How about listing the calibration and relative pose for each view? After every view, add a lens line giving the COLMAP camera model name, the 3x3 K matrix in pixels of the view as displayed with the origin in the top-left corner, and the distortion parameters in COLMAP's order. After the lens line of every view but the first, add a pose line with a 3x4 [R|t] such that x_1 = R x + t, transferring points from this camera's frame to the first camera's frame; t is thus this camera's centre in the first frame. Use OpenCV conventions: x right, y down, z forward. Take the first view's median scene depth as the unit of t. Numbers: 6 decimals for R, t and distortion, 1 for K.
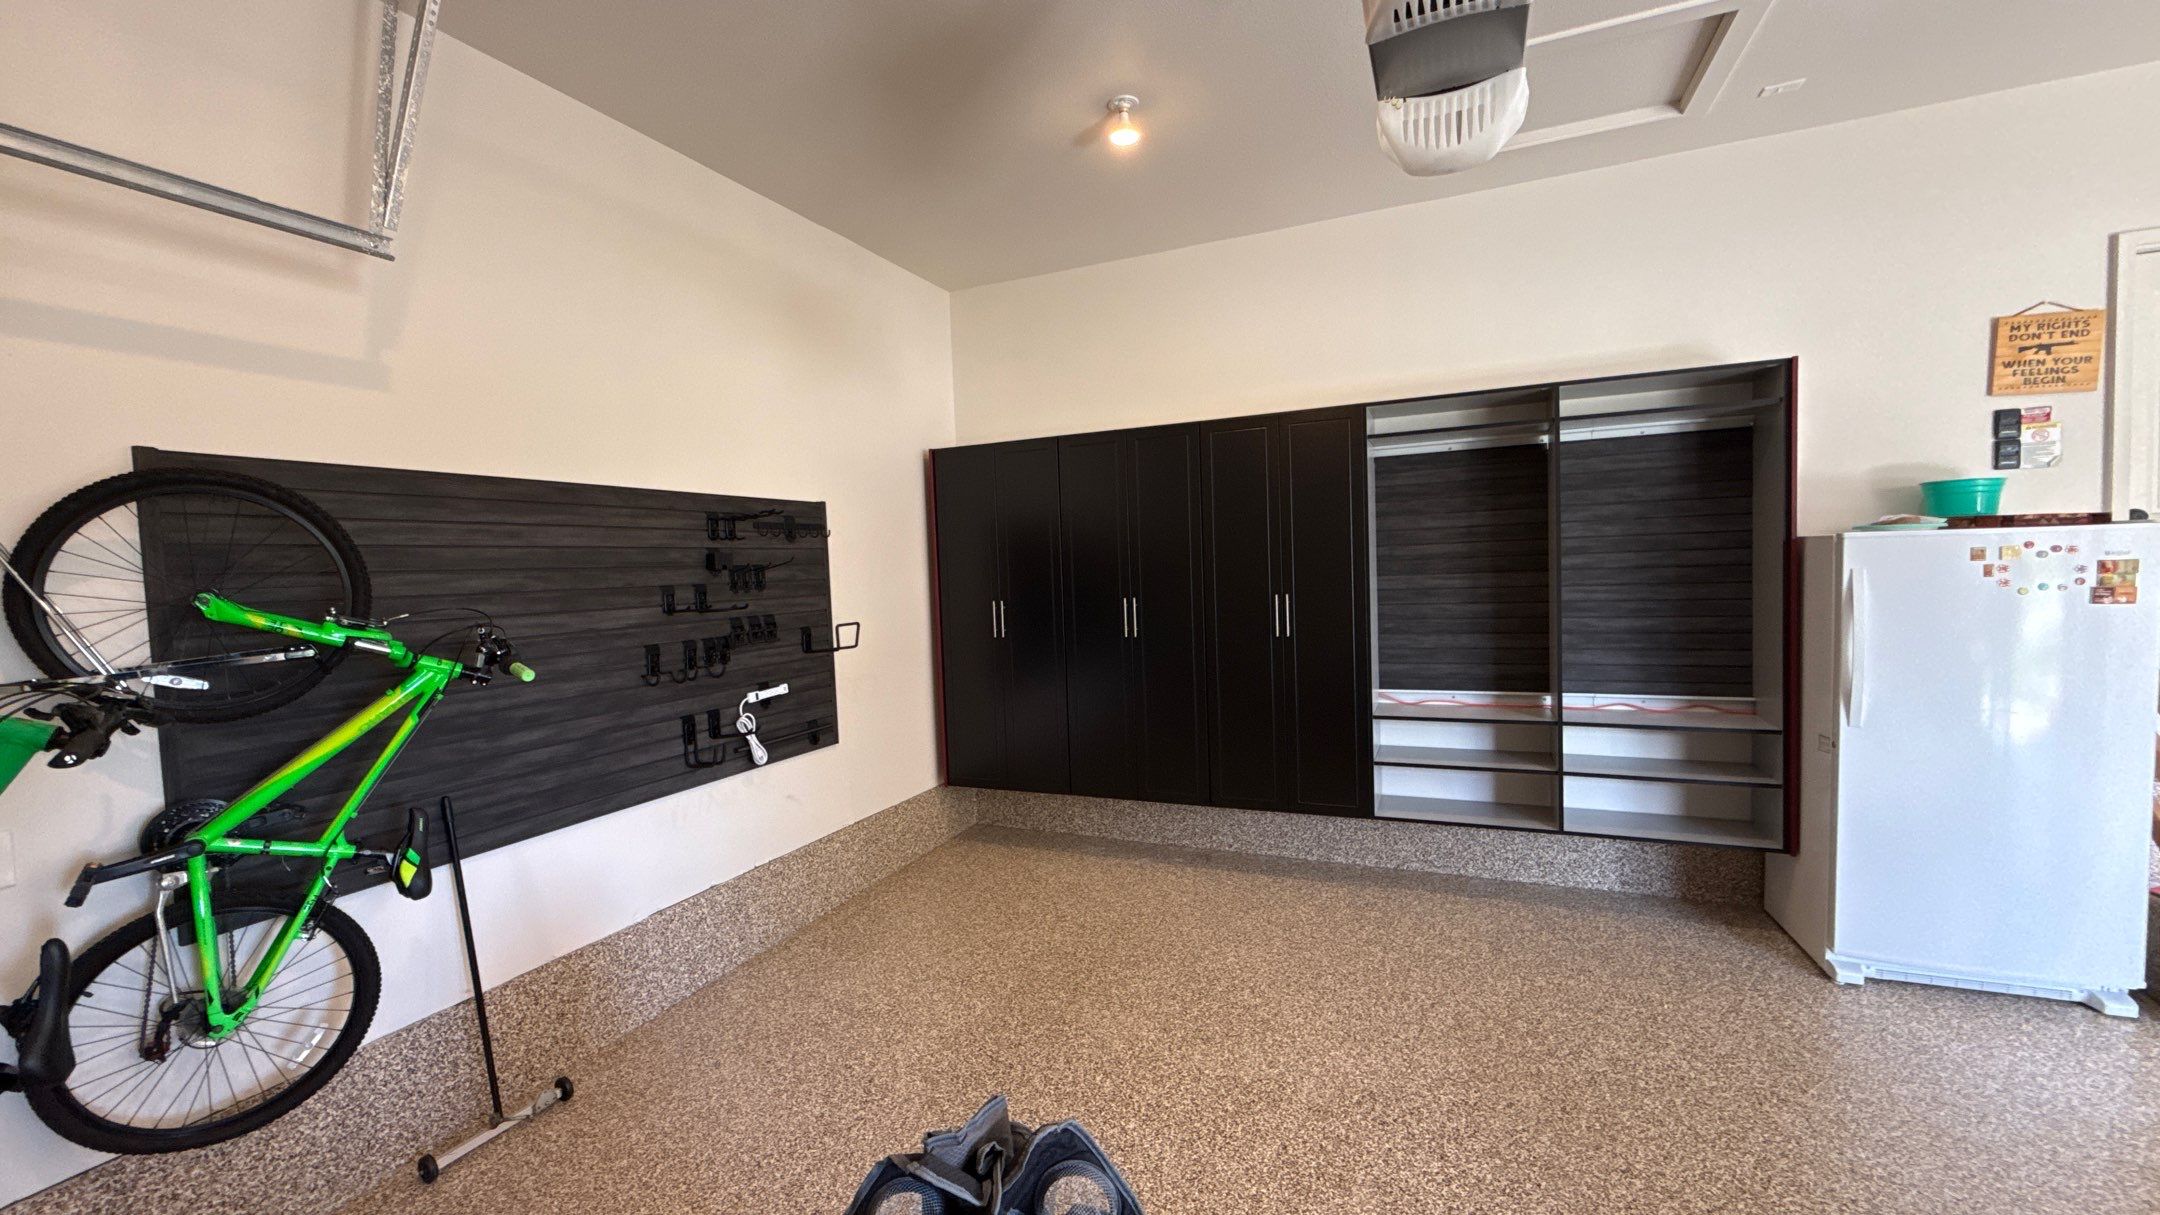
lens RADIAL K [[856.9, 0, 1078.5], [0, 856.9, 610.5], [0, 0, 1]] dist [0.000689, -0.000130]
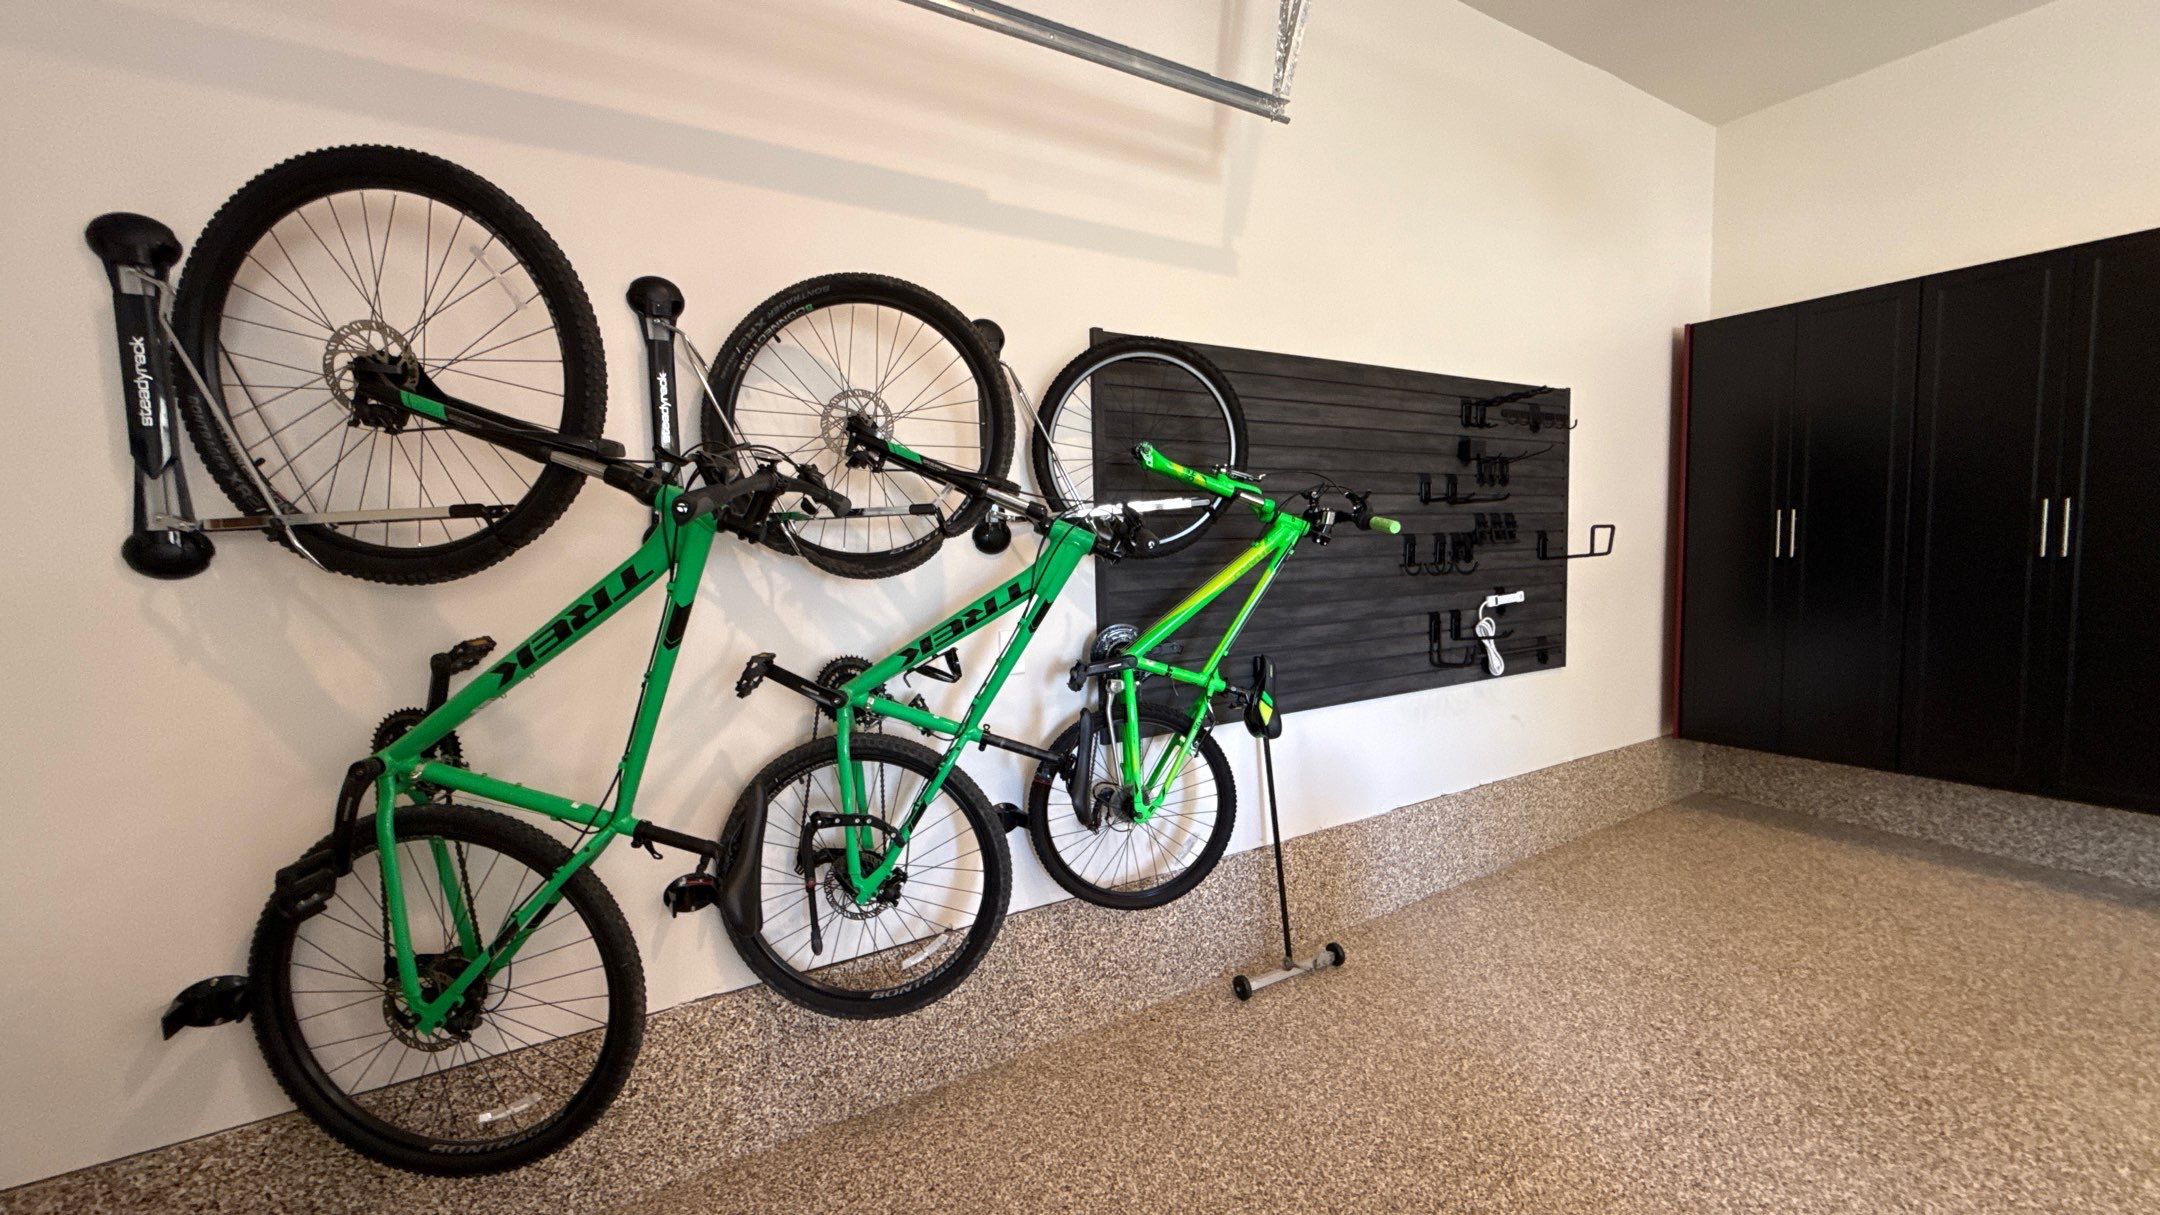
lens RADIAL K [[856.9, 0, 1078.4], [0, 856.9, 610.4], [0, 0, 1]] dist [0.000689, -0.000130]
pose [[0.818311, 0.062045, -0.571417, -0.238555], [-0.034846, 0.997683, 0.058427, 0.079797], [0.573718, -0.027900, 0.818577, -0.005165]]
